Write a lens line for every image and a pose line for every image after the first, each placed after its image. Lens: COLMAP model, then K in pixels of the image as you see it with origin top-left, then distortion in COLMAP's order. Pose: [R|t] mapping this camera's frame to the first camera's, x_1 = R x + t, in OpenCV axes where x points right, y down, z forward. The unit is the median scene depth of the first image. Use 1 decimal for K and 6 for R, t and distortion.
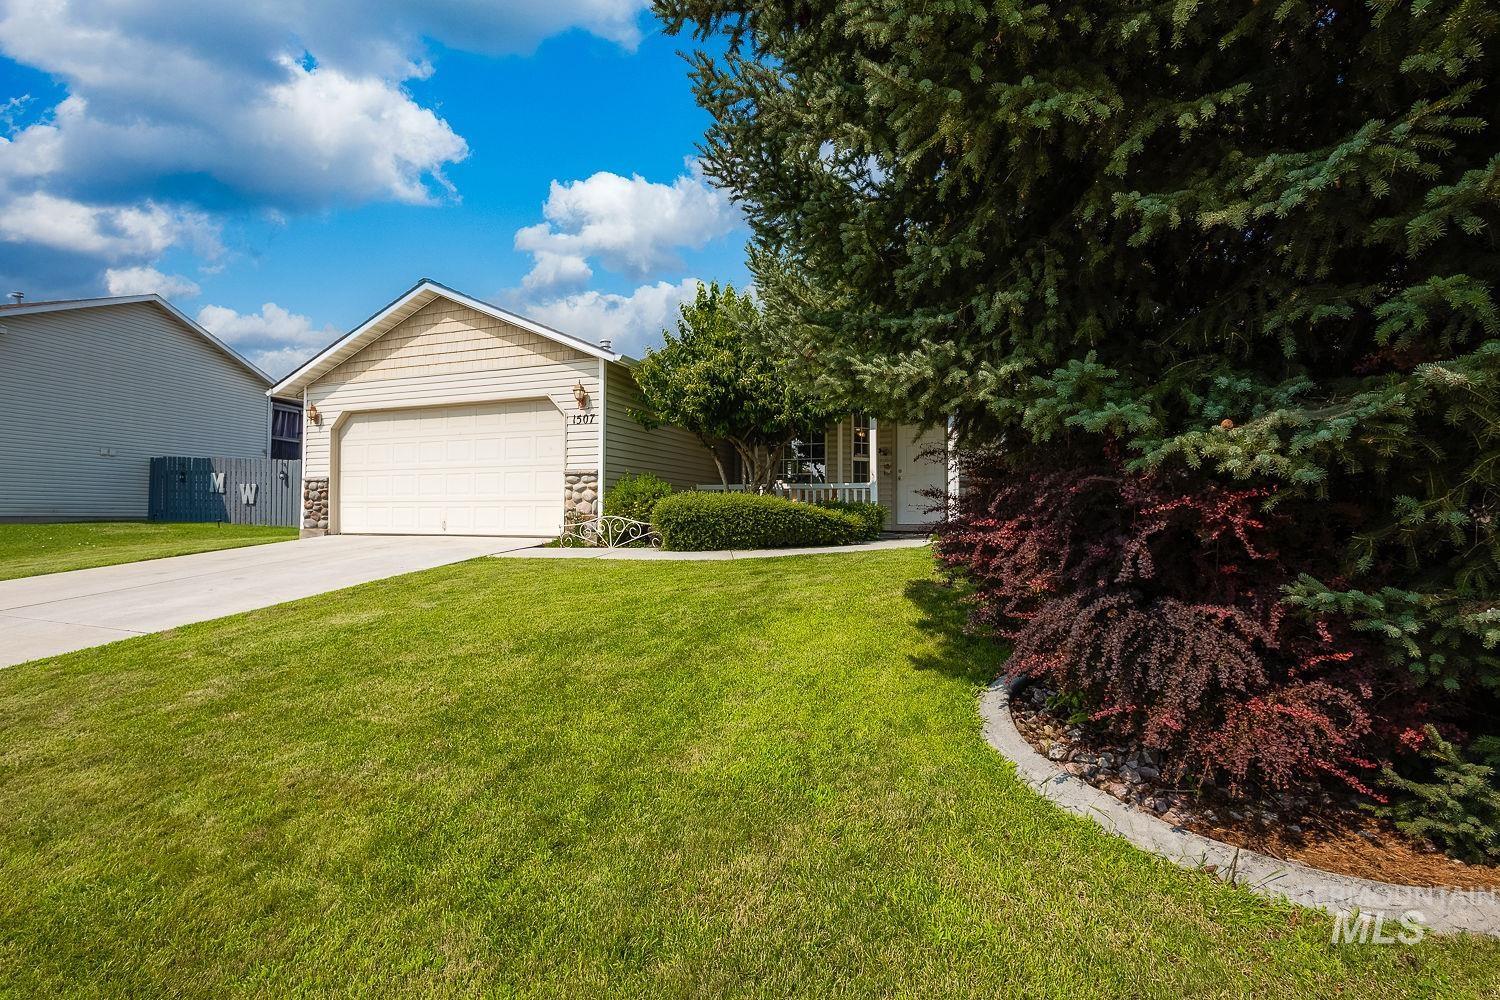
lens RADIAL K [[693.0, 0, 761.2], [0, 693.0, 504.3], [0, 0, 1]] dist [0.009961, -0.002532]
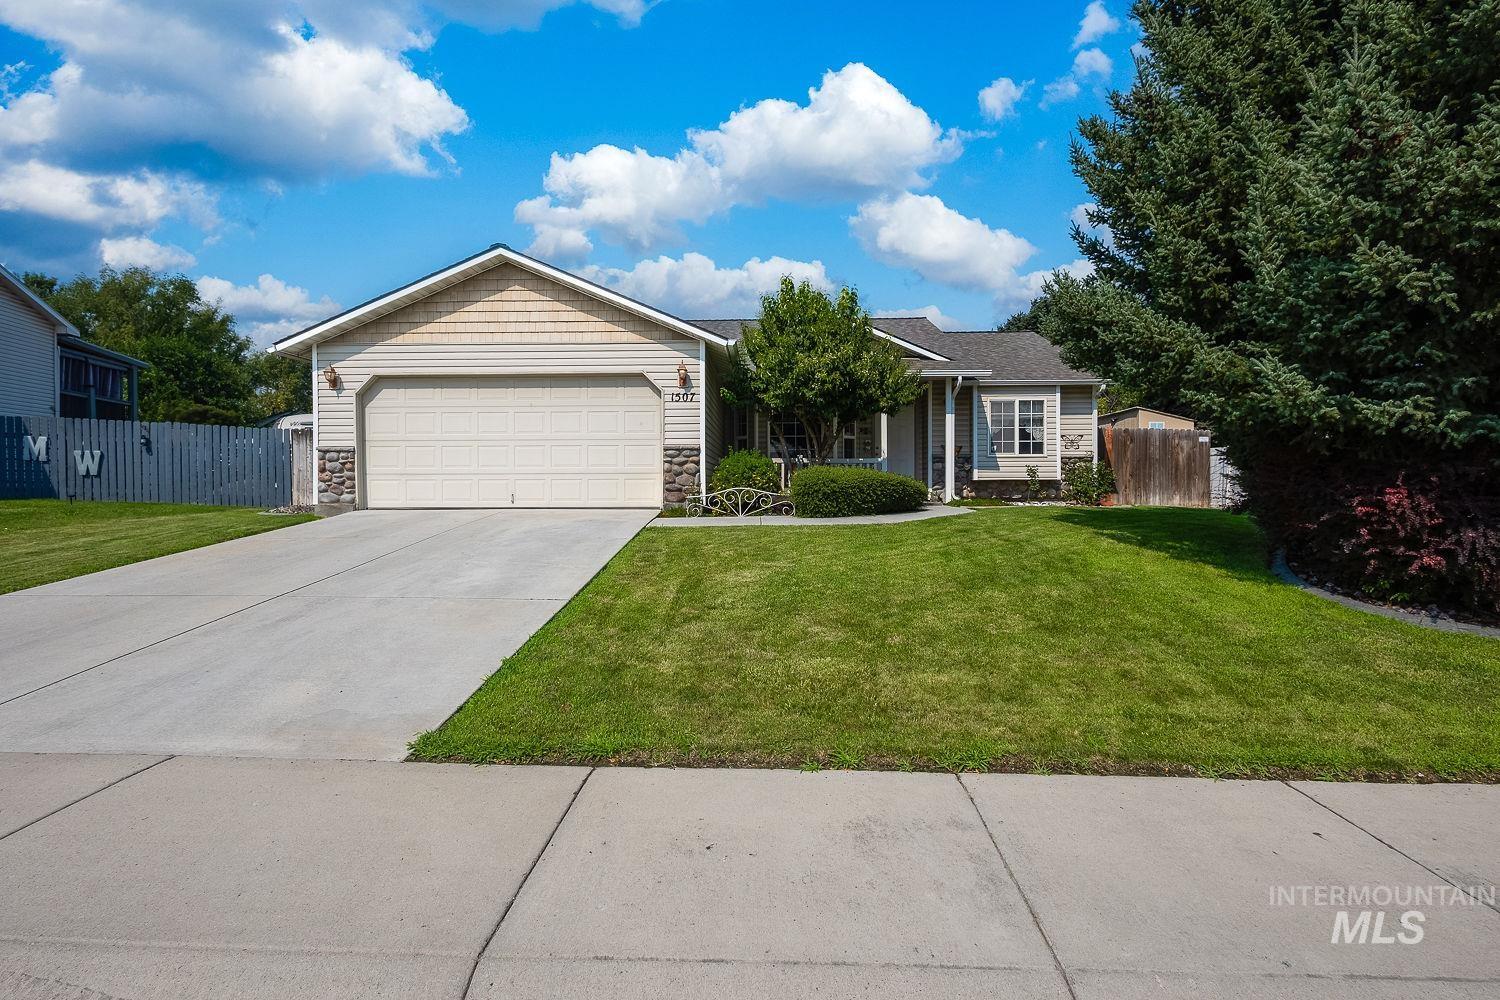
lens RADIAL K [[693.0, 0, 750.9], [0, 693.0, 502.6], [0, 0, 1]] dist [0.009961, -0.002532]
pose [[0.940359, -0.013094, 0.339933, -0.484265], [-0.000685, 0.999184, 0.040382, -0.003242], [-0.340184, -0.038206, 0.939582, -0.042977]]
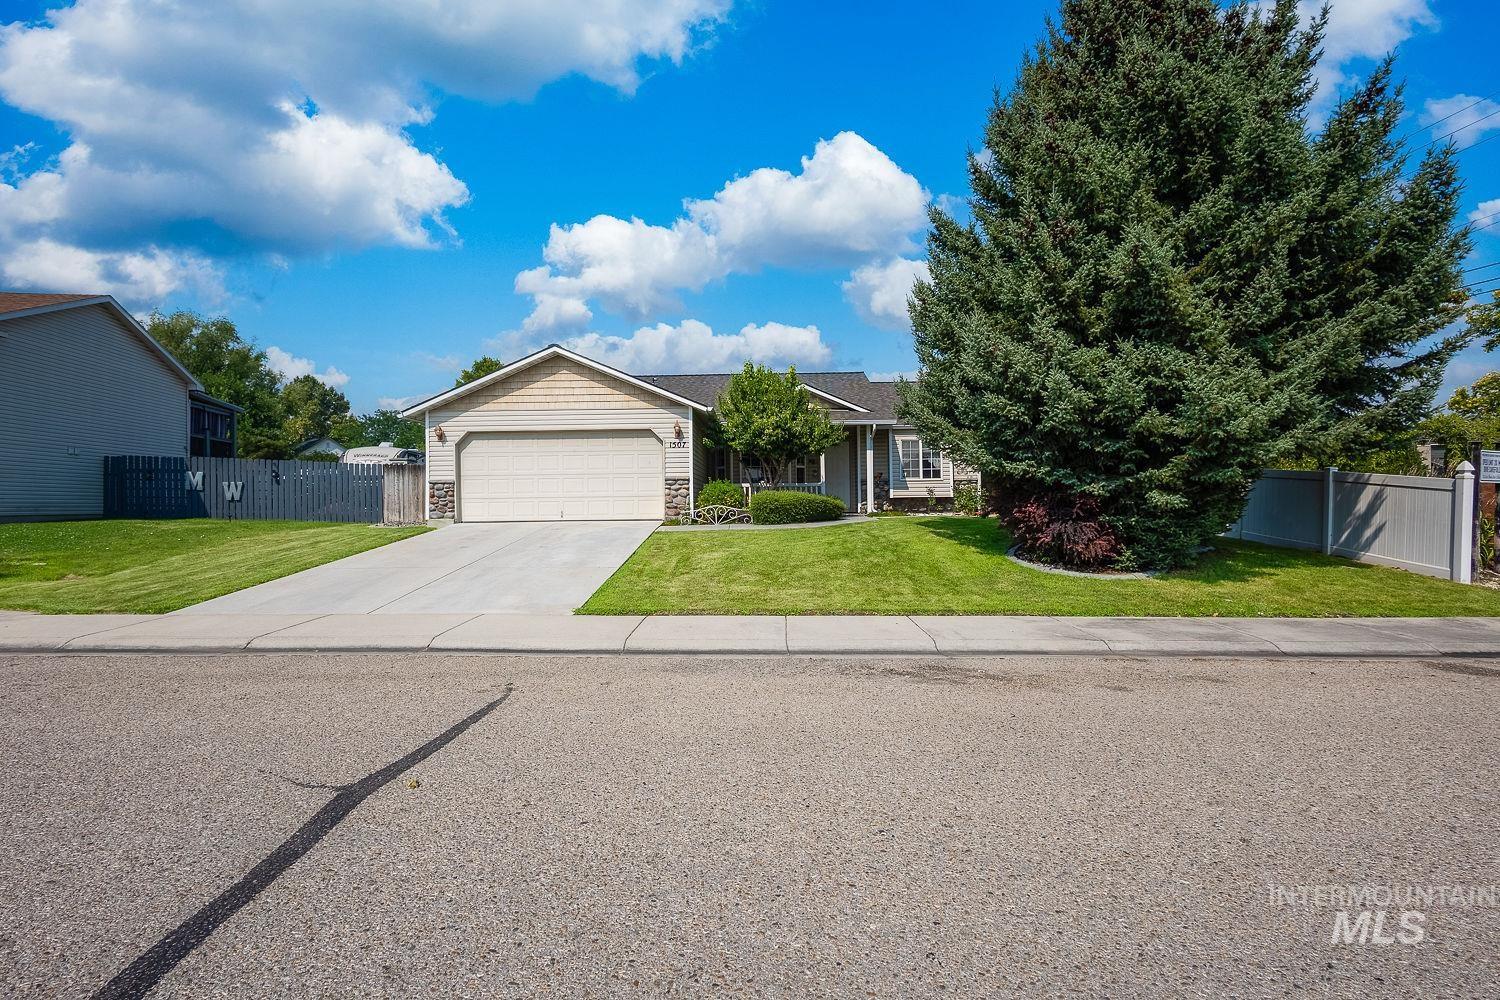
lens RADIAL K [[693.0, 0, 753.5], [0, 693.0, 504.9], [0, 0, 1]] dist [0.009961, -0.002532]
pose [[0.935149, -0.016040, 0.353892, -0.608088], [0.008668, 0.999711, 0.022406, -0.017766], [-0.354150, -0.017886, 0.935018, -0.504604]]
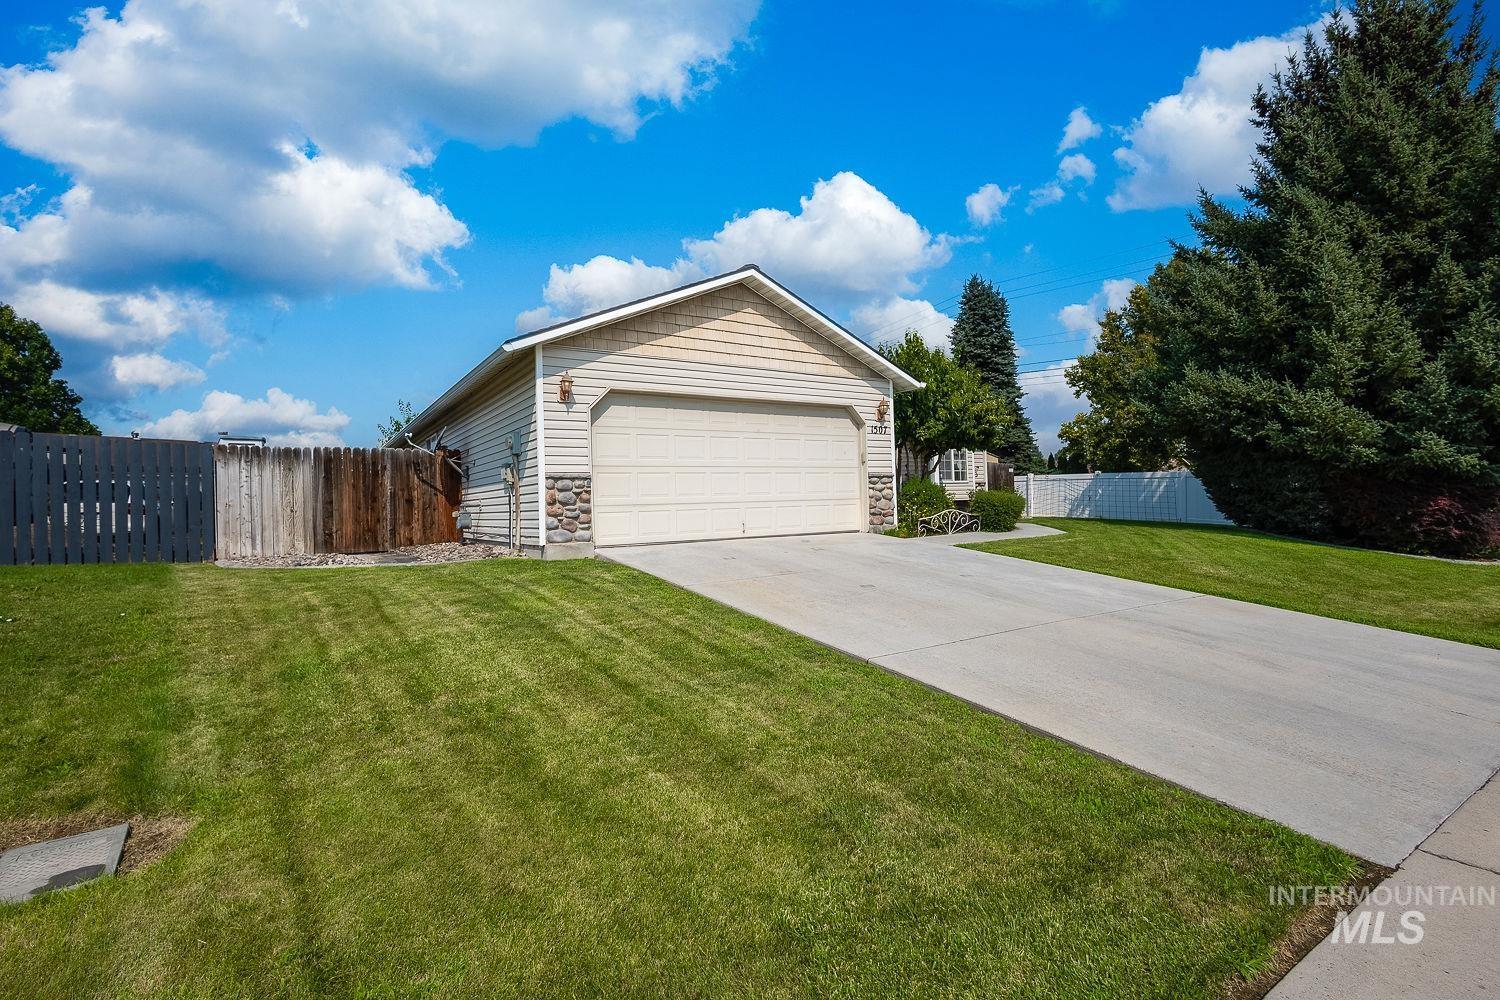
lens RADIAL K [[693.0, 0, 766.2], [0, 693.0, 497.5], [0, 0, 1]] dist [0.009961, -0.002532]
pose [[0.569878, -0.011009, 0.821656, -1.238024], [0.016171, 0.999867, 0.002180, -0.012055], [-0.821570, 0.012045, 0.569980, 0.450536]]
